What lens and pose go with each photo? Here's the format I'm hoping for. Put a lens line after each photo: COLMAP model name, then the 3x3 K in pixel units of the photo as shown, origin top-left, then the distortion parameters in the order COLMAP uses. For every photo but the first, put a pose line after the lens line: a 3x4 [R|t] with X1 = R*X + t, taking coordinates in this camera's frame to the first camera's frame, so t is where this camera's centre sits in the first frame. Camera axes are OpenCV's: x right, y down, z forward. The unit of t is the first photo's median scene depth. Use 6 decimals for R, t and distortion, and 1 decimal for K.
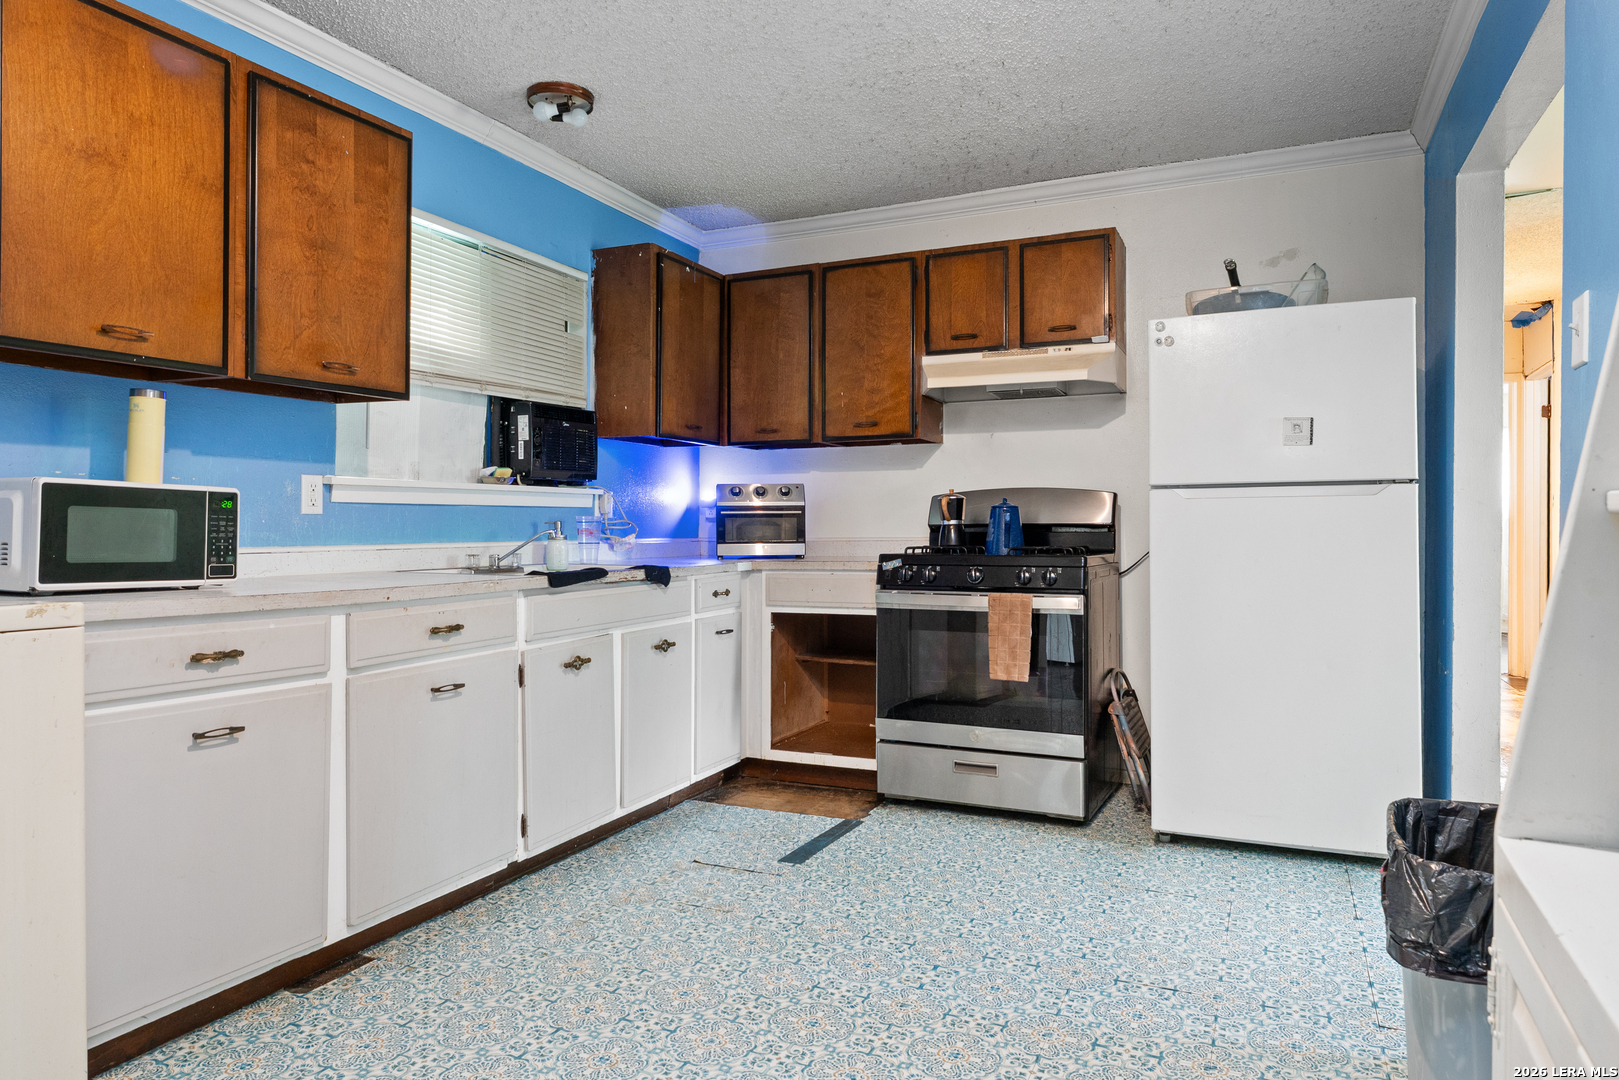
lens RADIAL K [[1023.9, 0, 808.9], [0, 1023.9, 531.1], [0, 0, 1]] dist [0.003770, -0.004361]
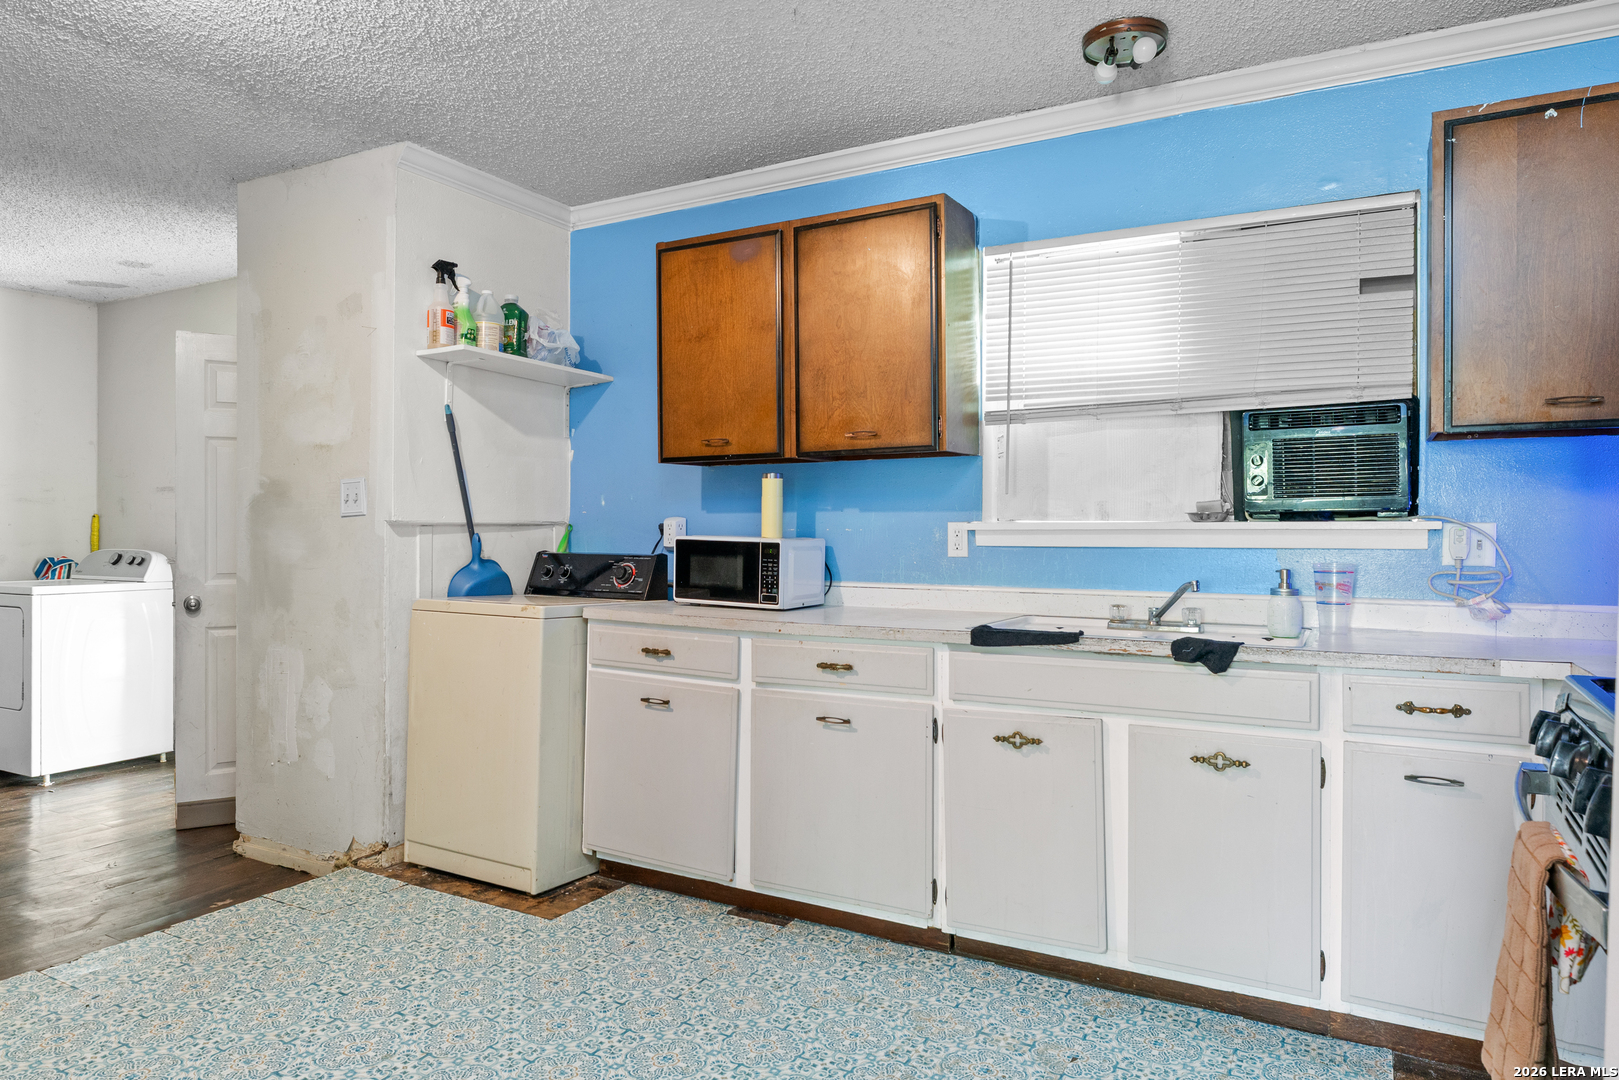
lens RADIAL K [[1023.9, 0, 810.3], [0, 1023.9, 536.0], [0, 0, 1]] dist [0.003770, -0.004361]
pose [[-0.081402, 0.002353, -0.996679, 0.696938], [-0.010666, 0.999938, 0.003232, -0.044366], [0.996624, 0.010893, -0.081371, 0.998977]]
